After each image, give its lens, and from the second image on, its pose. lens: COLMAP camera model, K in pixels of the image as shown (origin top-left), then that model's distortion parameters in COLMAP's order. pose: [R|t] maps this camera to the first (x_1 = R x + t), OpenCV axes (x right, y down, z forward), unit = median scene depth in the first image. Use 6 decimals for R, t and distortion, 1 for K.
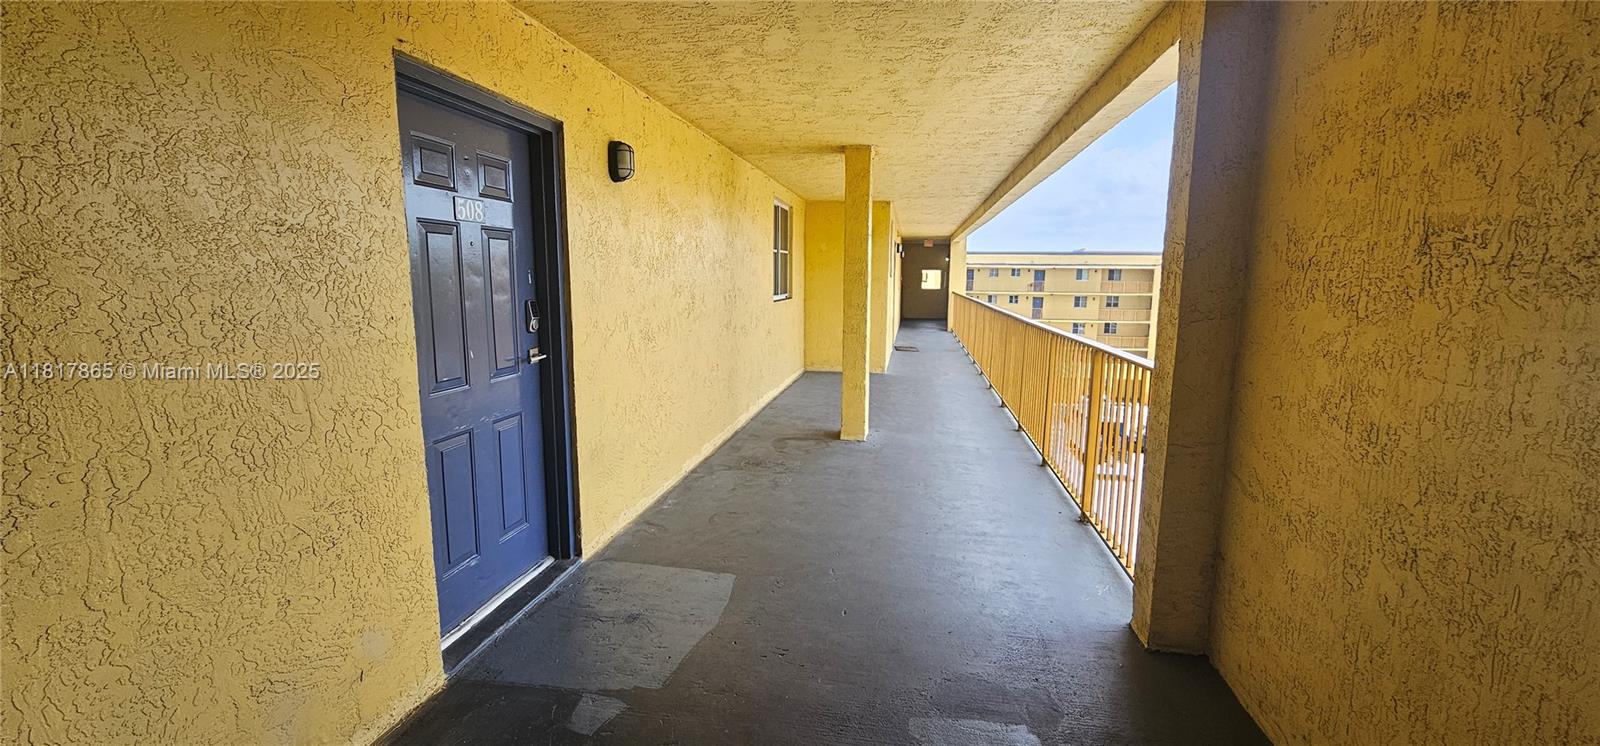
lens RADIAL K [[654.6, 0, 800.2], [0, 654.6, 375.0], [0, 0, 1]] dist [-0.001398, 0.000295]
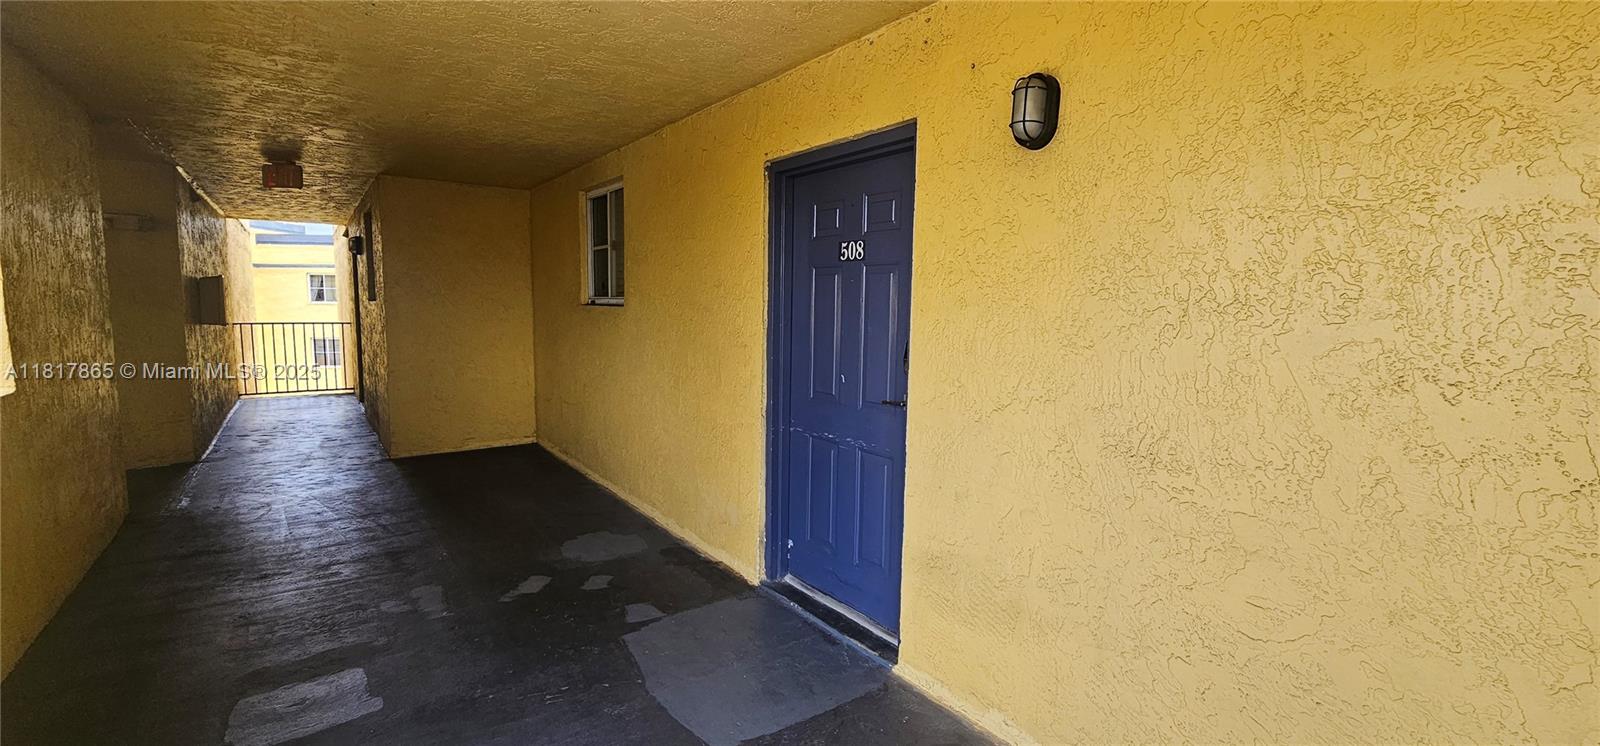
lens RADIAL K [[654.6, 0, 805.3], [0, 654.6, 365.7], [0, 0, 1]] dist [-0.001398, 0.000295]
pose [[-0.681432, 0.065015, -0.728988, 0.355323], [-0.121551, 0.972160, 0.200325, -0.265795], [0.721717, 0.225117, -0.654558, 1.648458]]
